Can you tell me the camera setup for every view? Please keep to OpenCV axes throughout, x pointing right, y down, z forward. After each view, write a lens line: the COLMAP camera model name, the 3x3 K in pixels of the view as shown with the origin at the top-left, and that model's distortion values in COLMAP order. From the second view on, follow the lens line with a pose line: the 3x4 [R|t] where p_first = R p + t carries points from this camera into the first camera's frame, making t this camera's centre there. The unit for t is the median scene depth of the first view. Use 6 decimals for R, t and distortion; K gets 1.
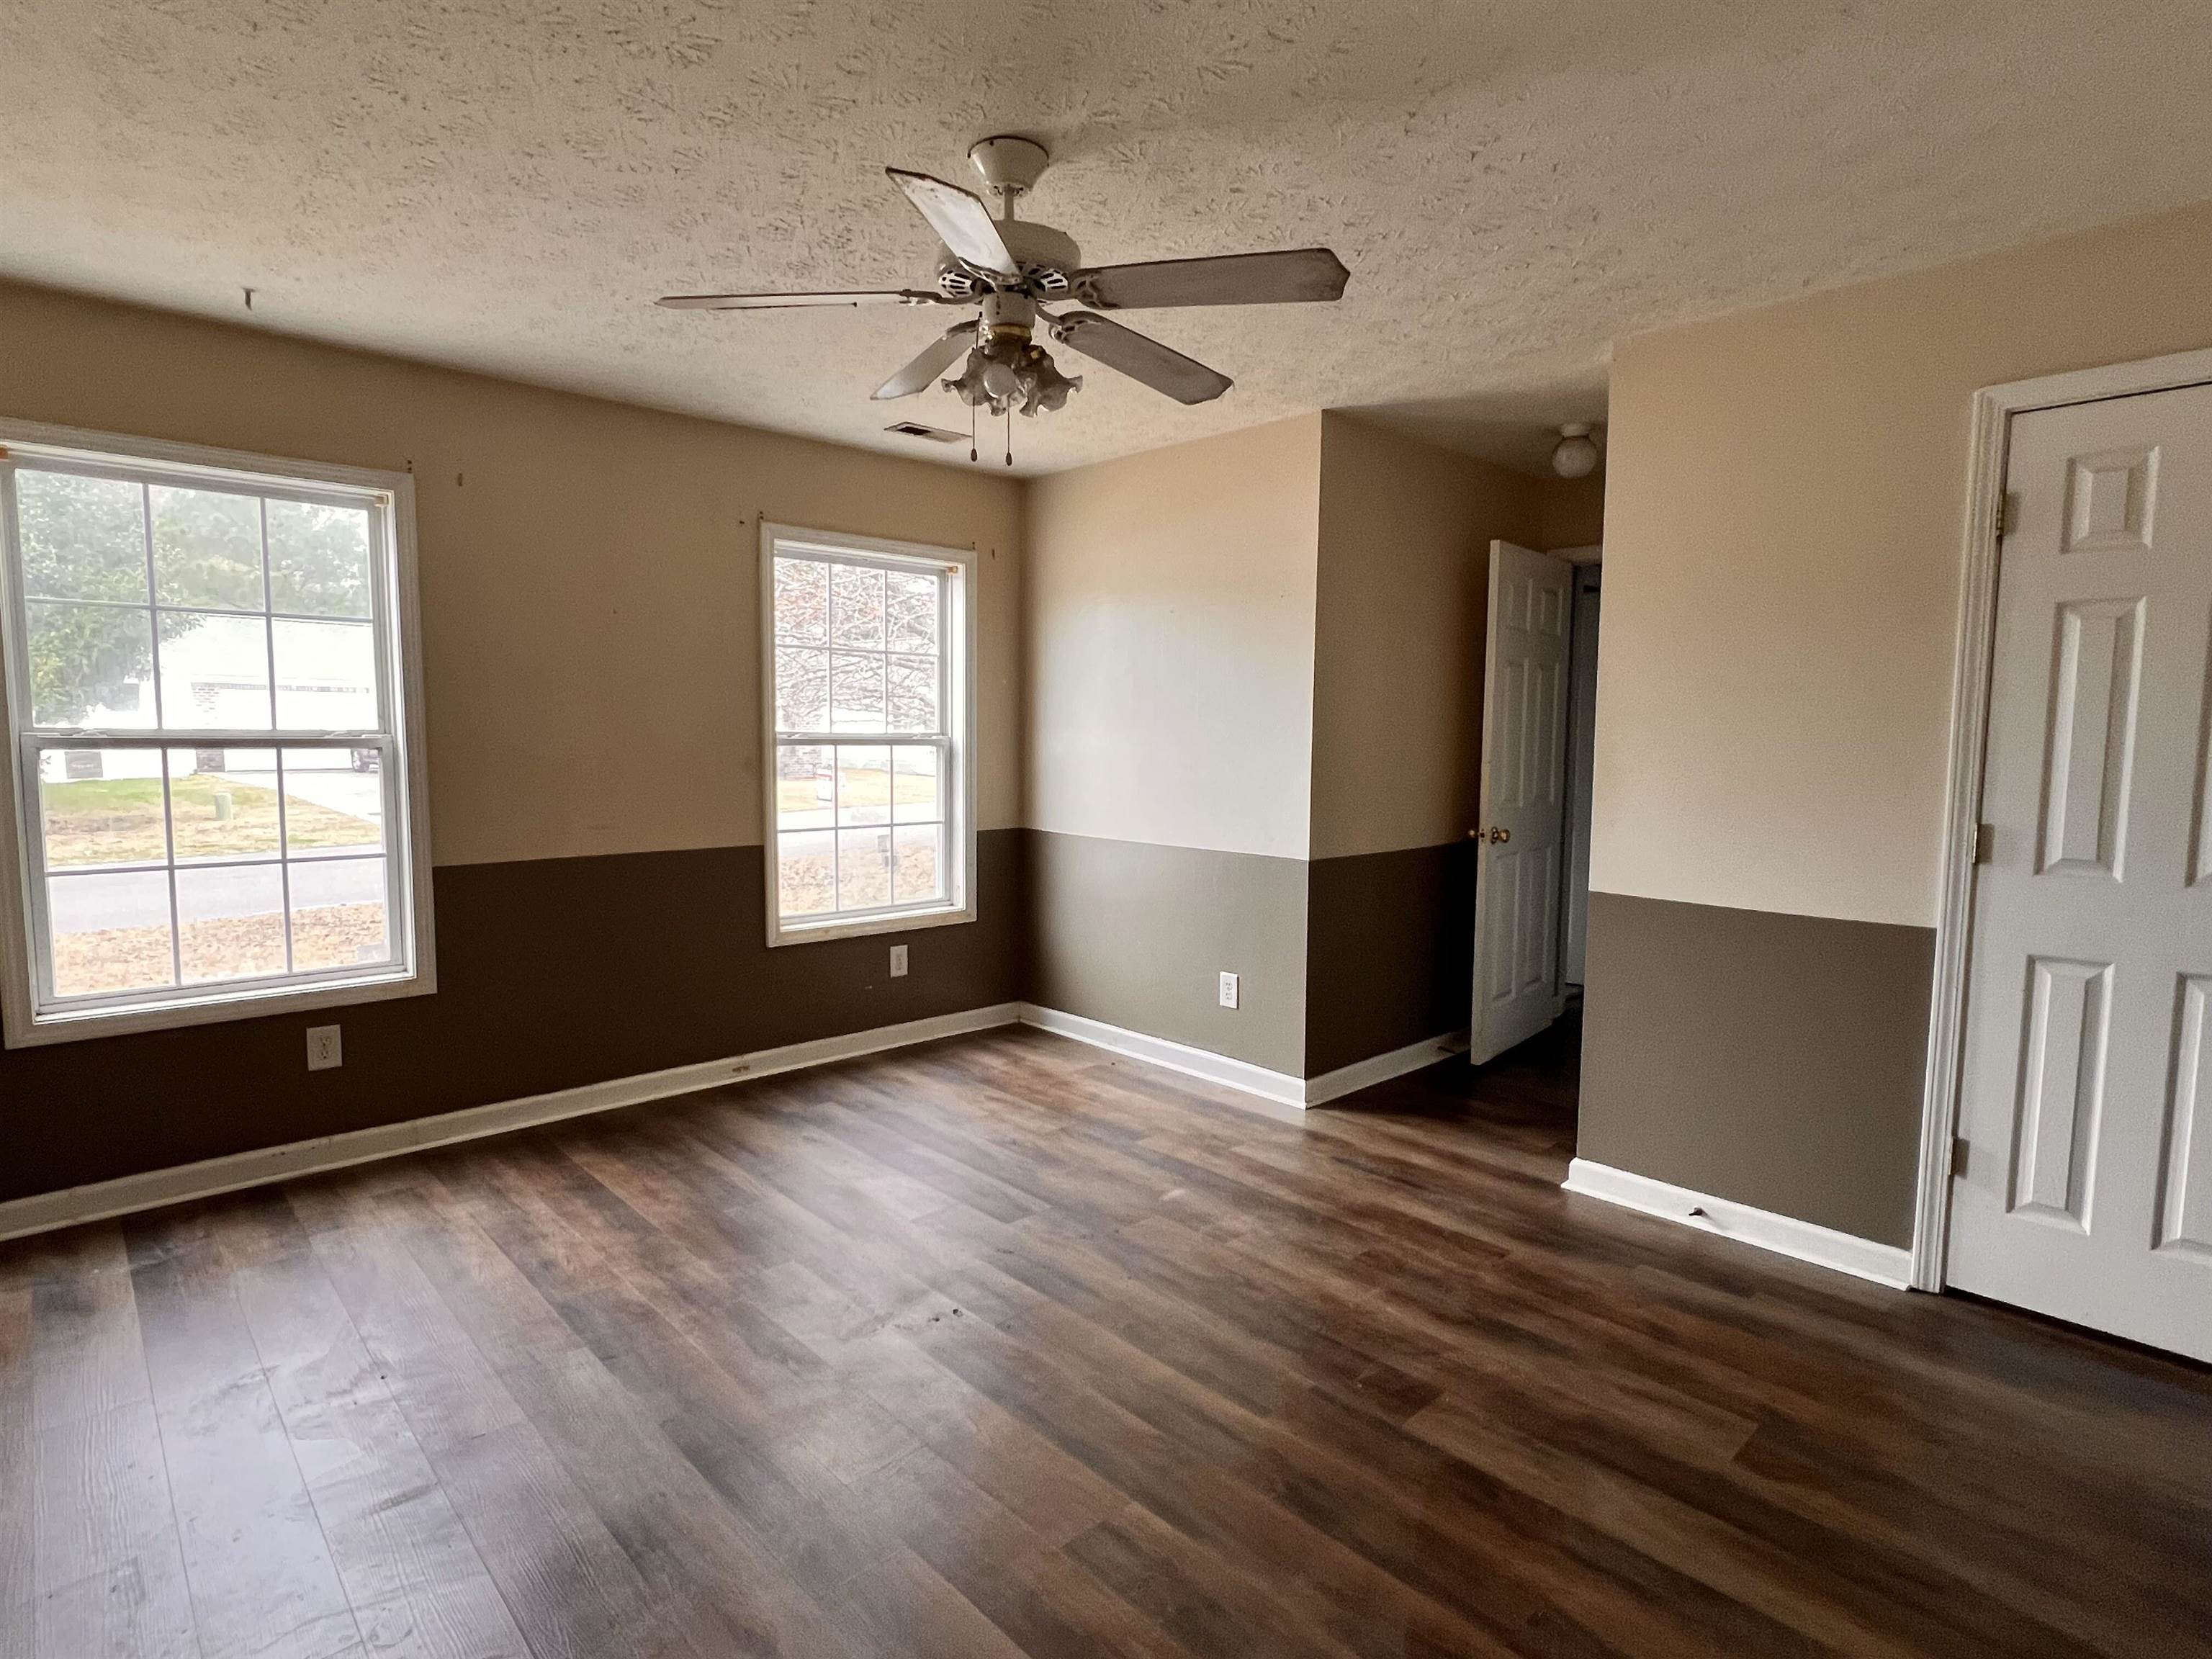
lens RADIAL K [[1147.1, 0, 1098.7], [0, 1147.1, 837.0], [0, 0, 1]] dist [-0.000955, 0.001691]
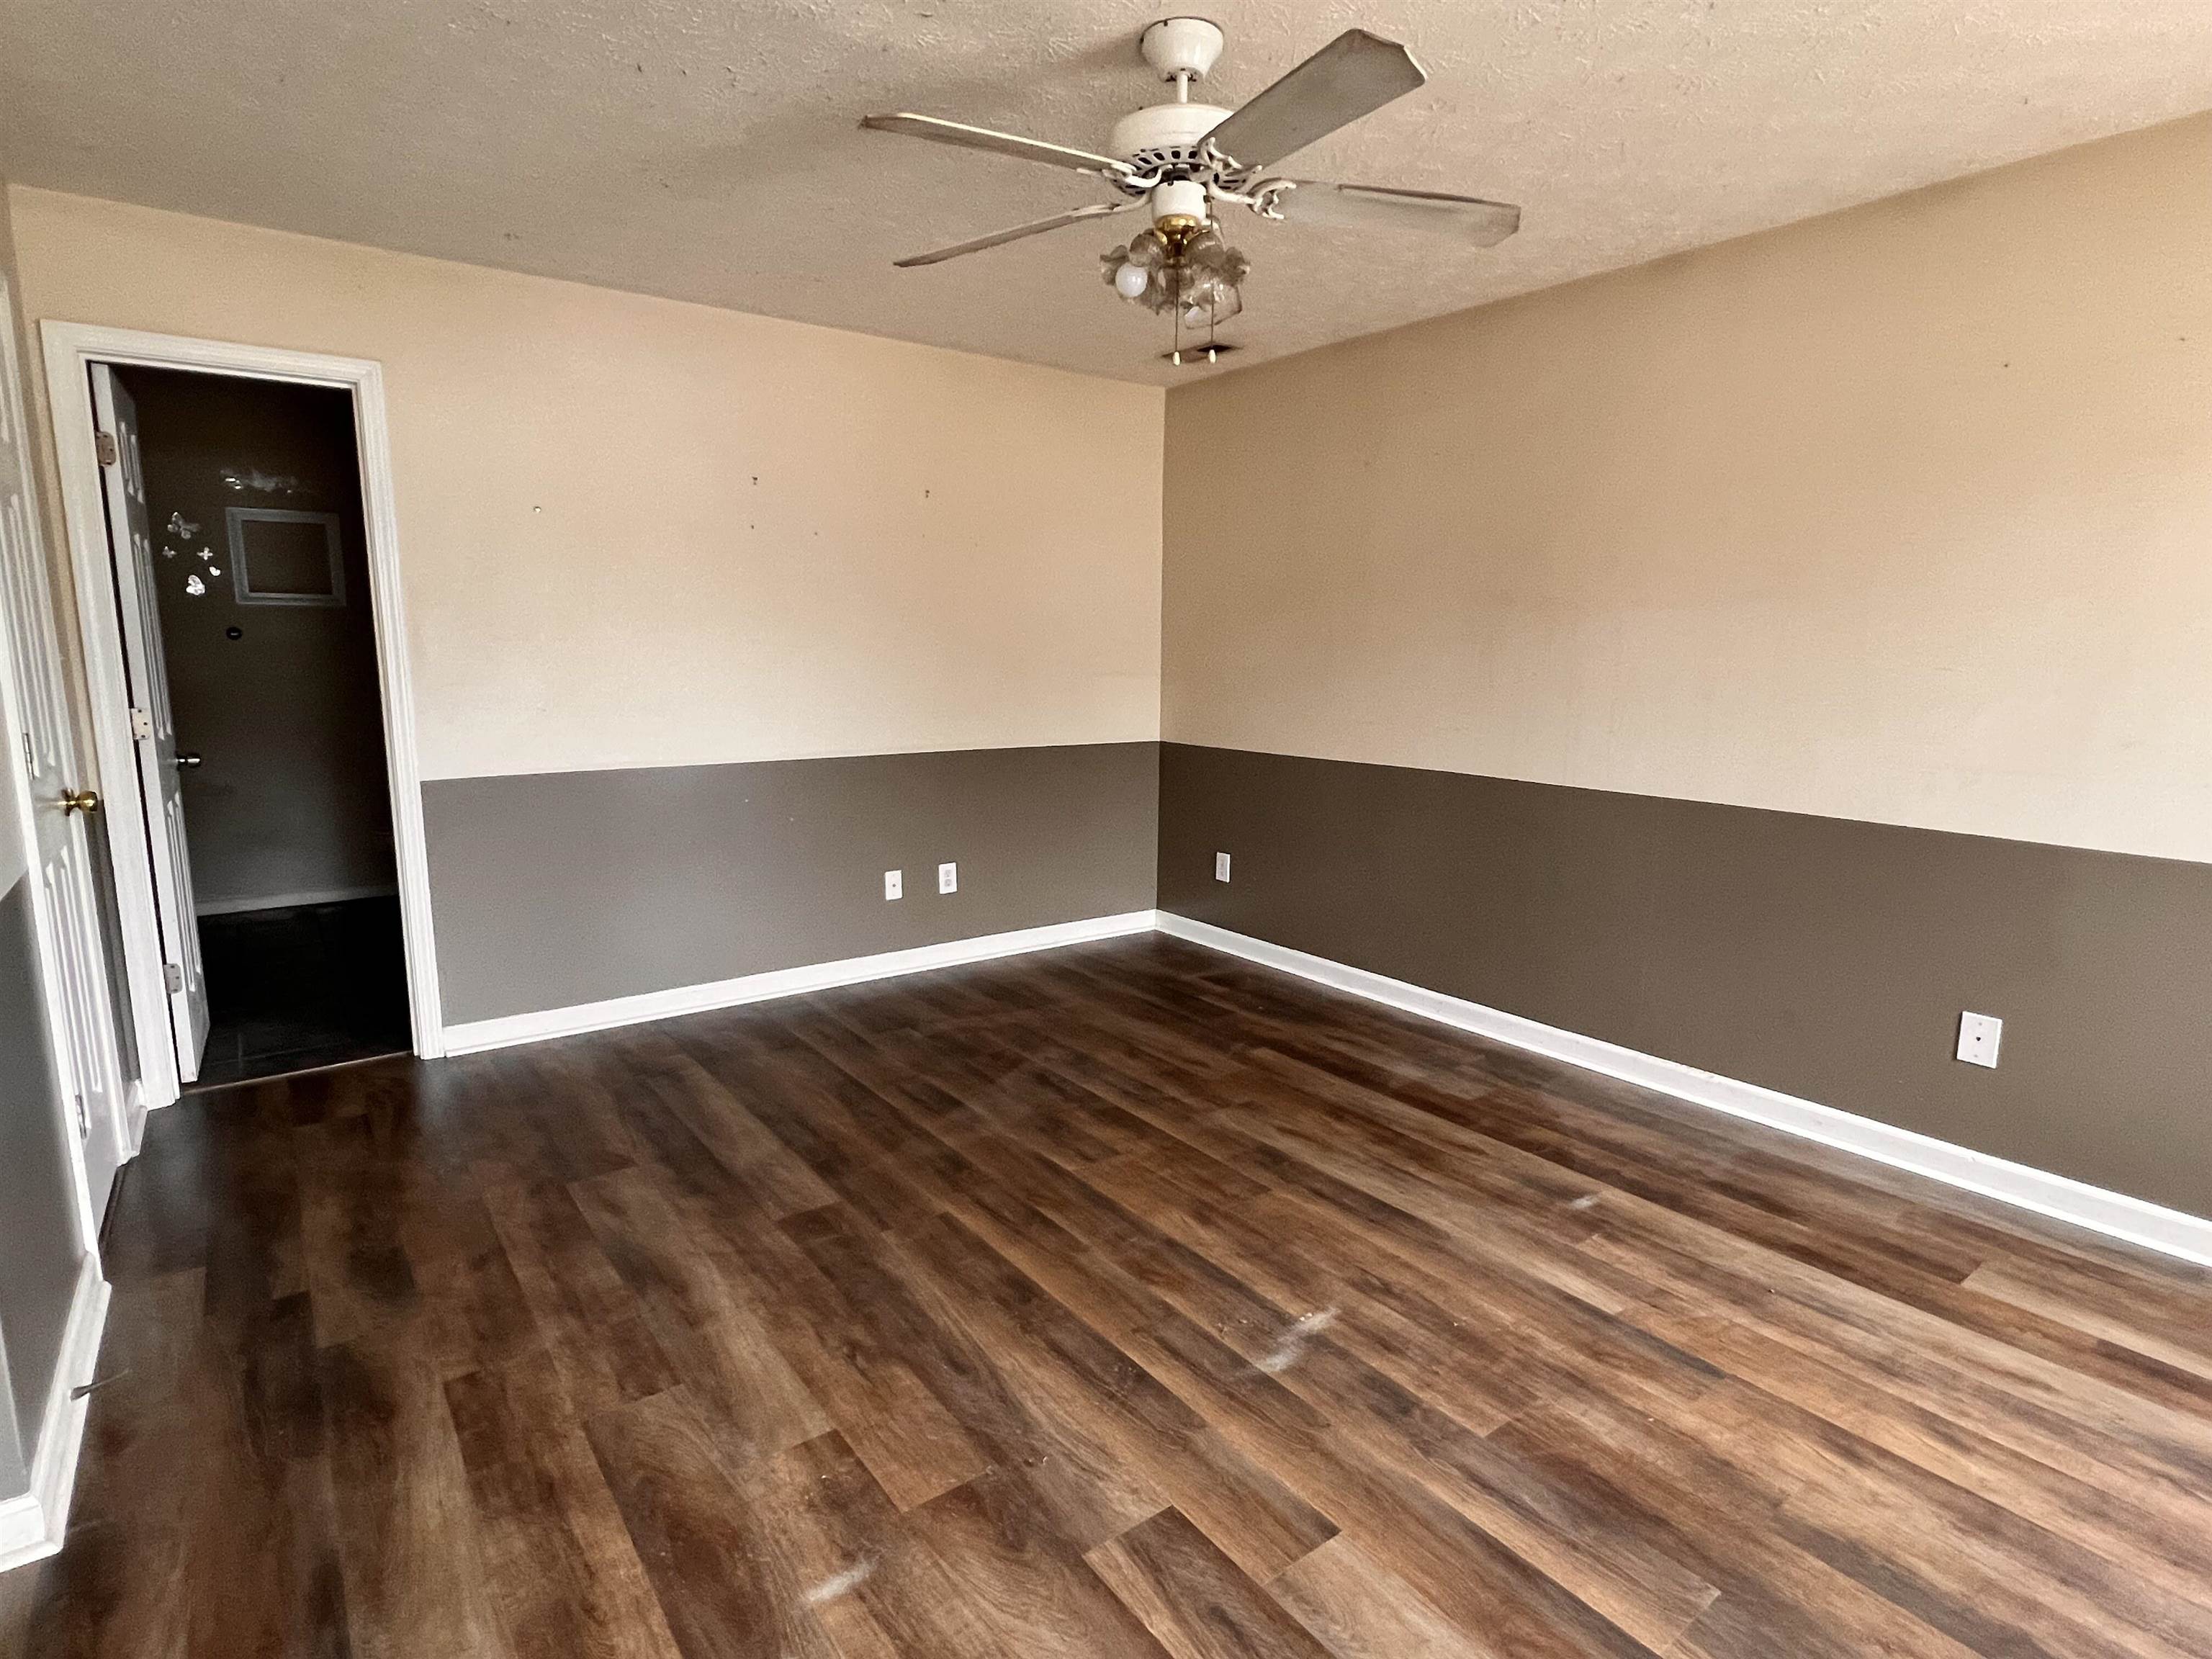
lens RADIAL K [[1147.1, 0, 1105.2], [0, 1147.1, 823.8], [0, 0, 1]] dist [-0.000955, 0.001691]
pose [[-0.994169, -0.032658, 0.102771, -0.102382], [-0.005902, 0.968090, 0.250535, -0.147806], [-0.107674, 0.248467, -0.962637, 1.572780]]
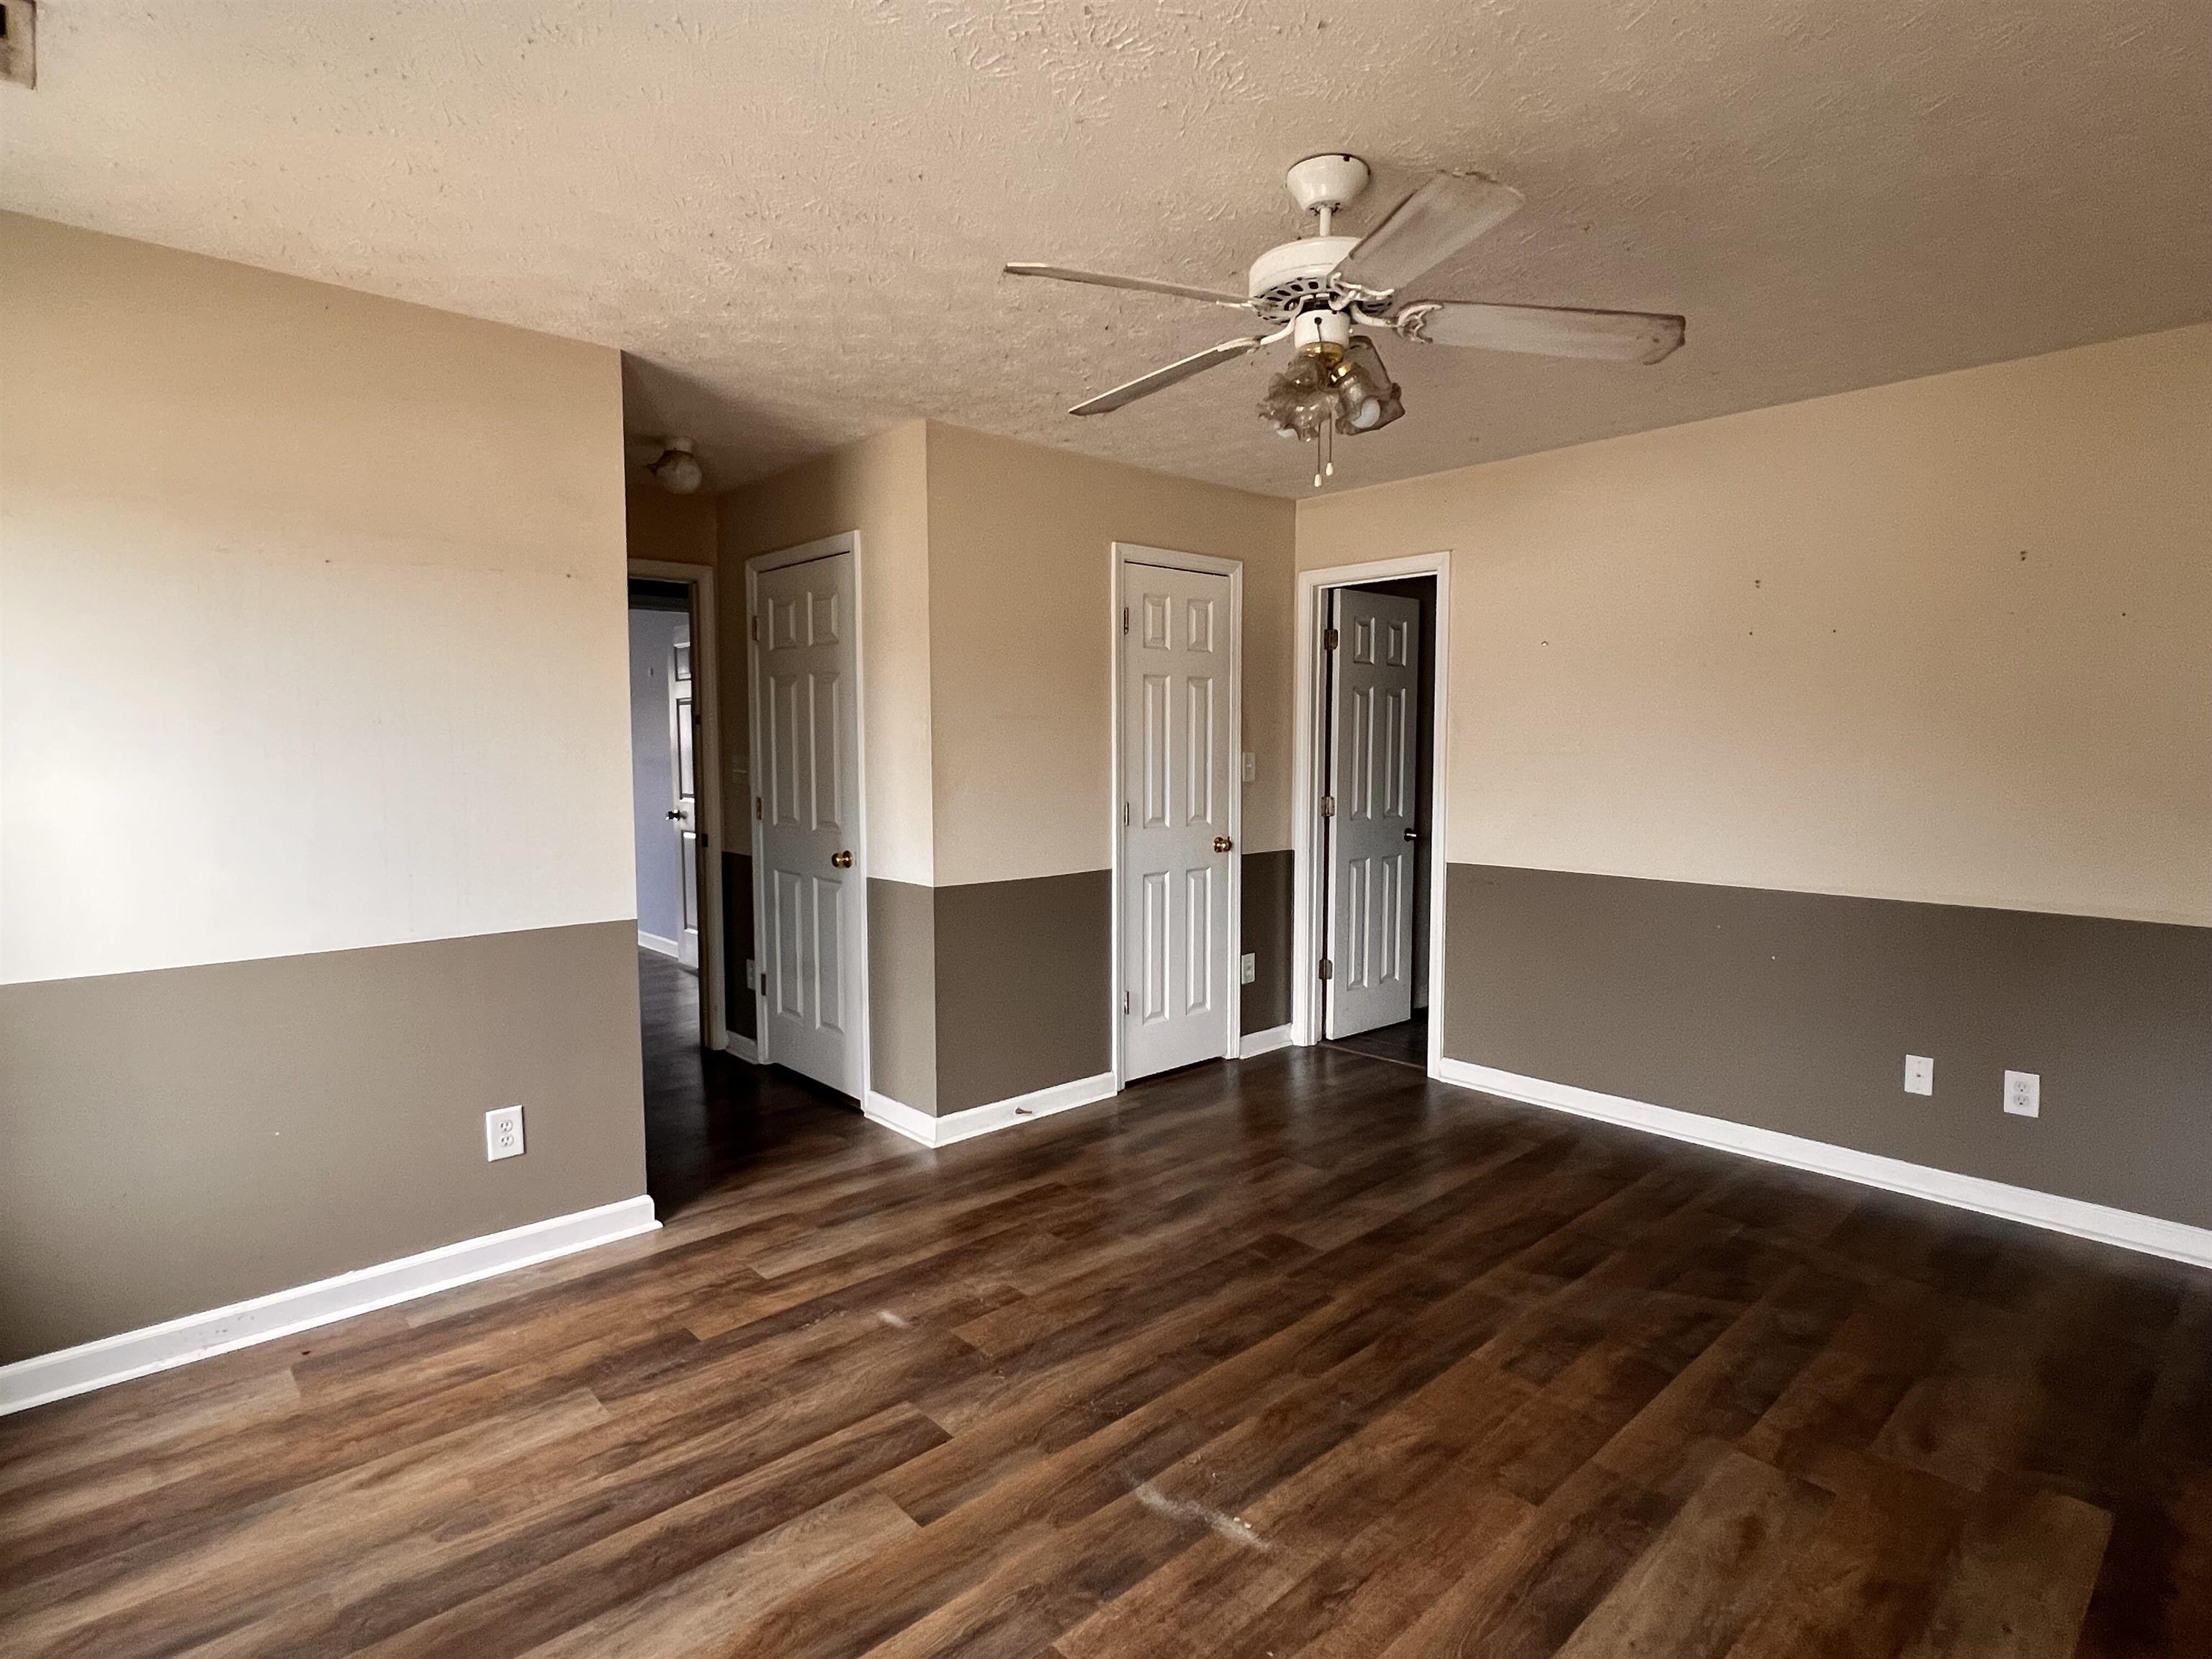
lens RADIAL K [[1147.1, 0, 1096.2], [0, 1147.1, 840.5], [0, 0, 1]] dist [-0.000955, 0.001691]
pose [[0.008717, -0.093427, 0.995588, -0.823396], [0.095418, 0.991160, 0.092176, -0.104313], [-0.995399, 0.094193, 0.017555, 0.919419]]
